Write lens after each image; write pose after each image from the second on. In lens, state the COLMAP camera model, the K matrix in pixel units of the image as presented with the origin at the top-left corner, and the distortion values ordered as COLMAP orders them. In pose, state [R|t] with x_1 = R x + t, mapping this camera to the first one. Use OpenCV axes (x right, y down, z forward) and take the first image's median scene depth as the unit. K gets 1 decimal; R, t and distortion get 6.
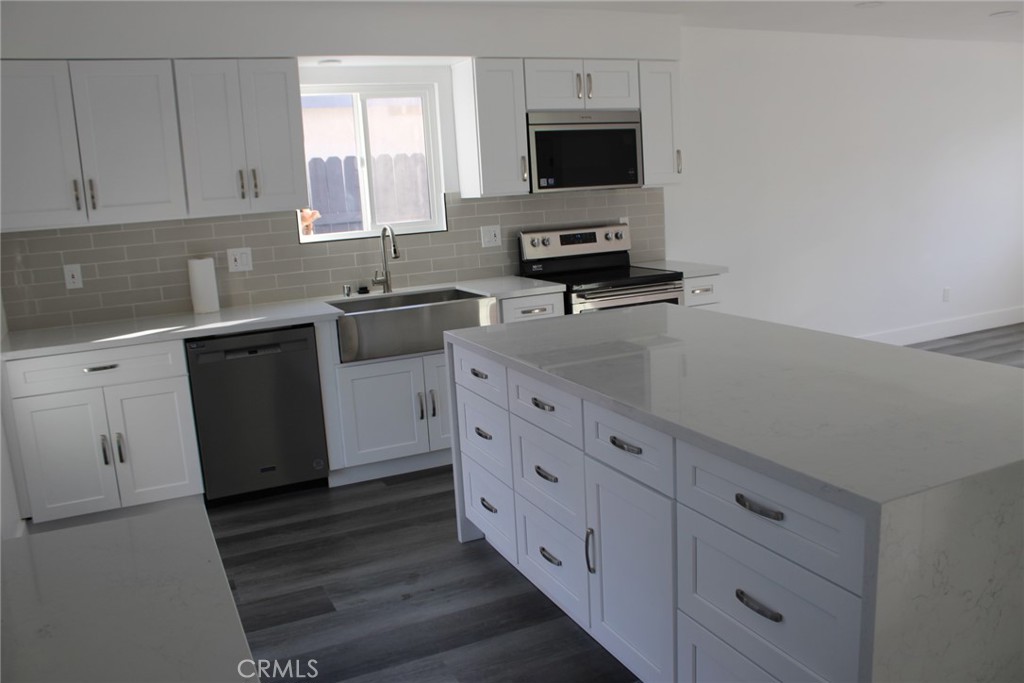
lens RADIAL K [[848.0, 0, 512.0], [0, 848.0, 341.5], [0, 0, 1]] dist [-0.166121, 0.167036]
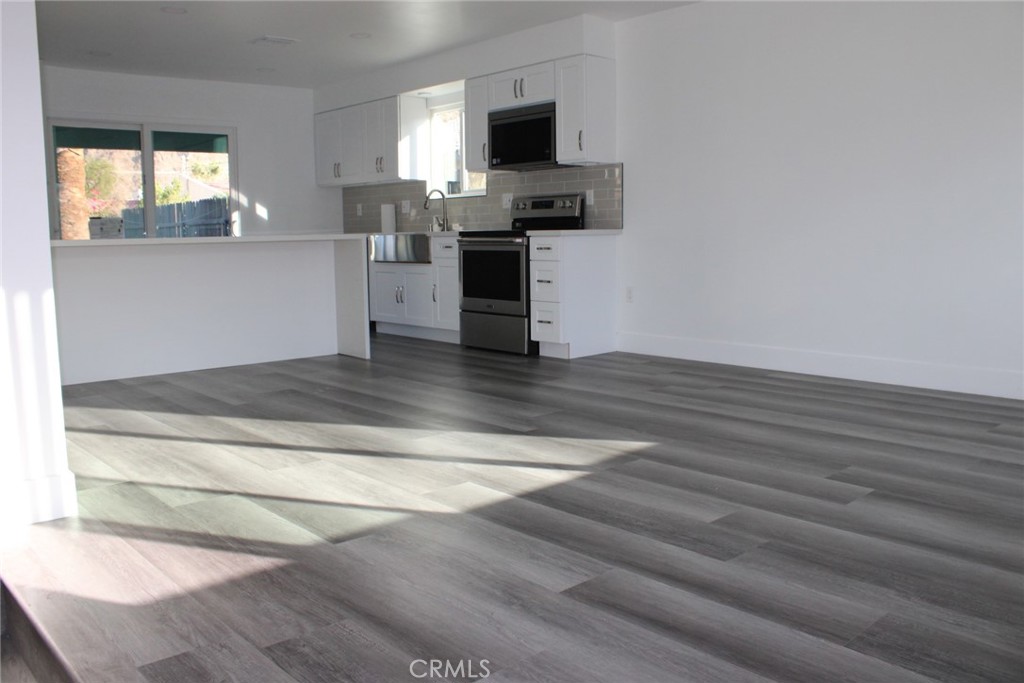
lens RADIAL K [[848.0, 0, 512.0], [0, 848.0, 341.5], [0, 0, 1]] dist [-0.166121, 0.167036]
pose [[0.297618, 0.173955, -0.938703, 1.375585], [-0.180908, 0.975720, 0.123458, -0.072582], [0.937388, 0.133076, 0.321862, 0.601000]]
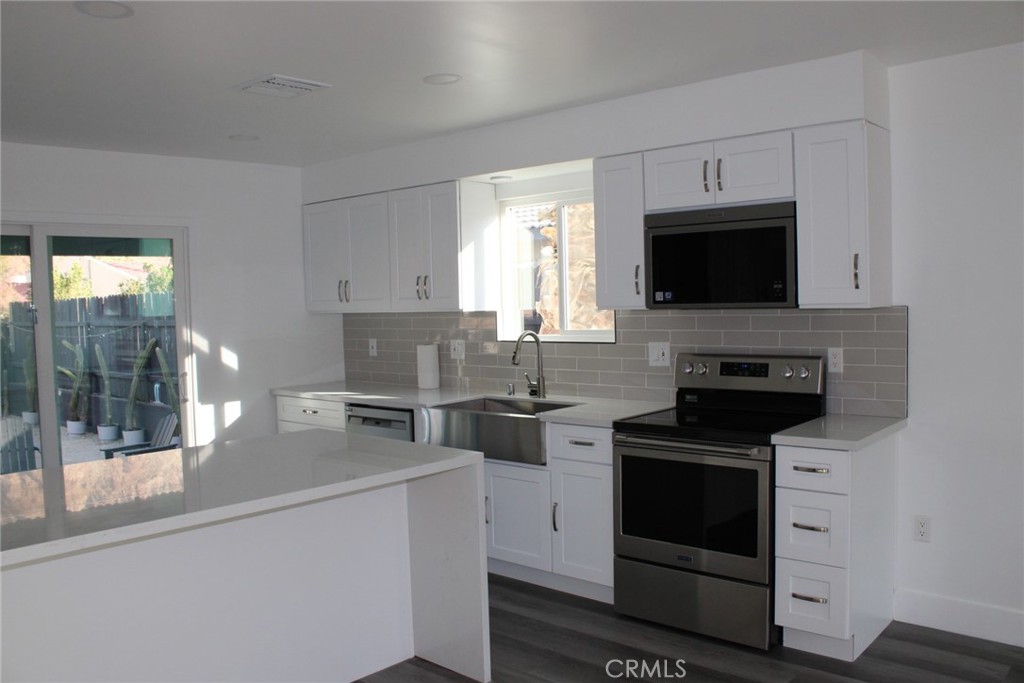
lens RADIAL K [[848.0, 0, 512.0], [0, 848.0, 341.5], [0, 0, 1]] dist [-0.166121, 0.167036]
pose [[0.400043, 0.092066, -0.911861, 0.722888], [-0.166057, 0.985755, 0.026676, -0.139222], [0.901327, 0.140749, 0.409633, 0.520742]]
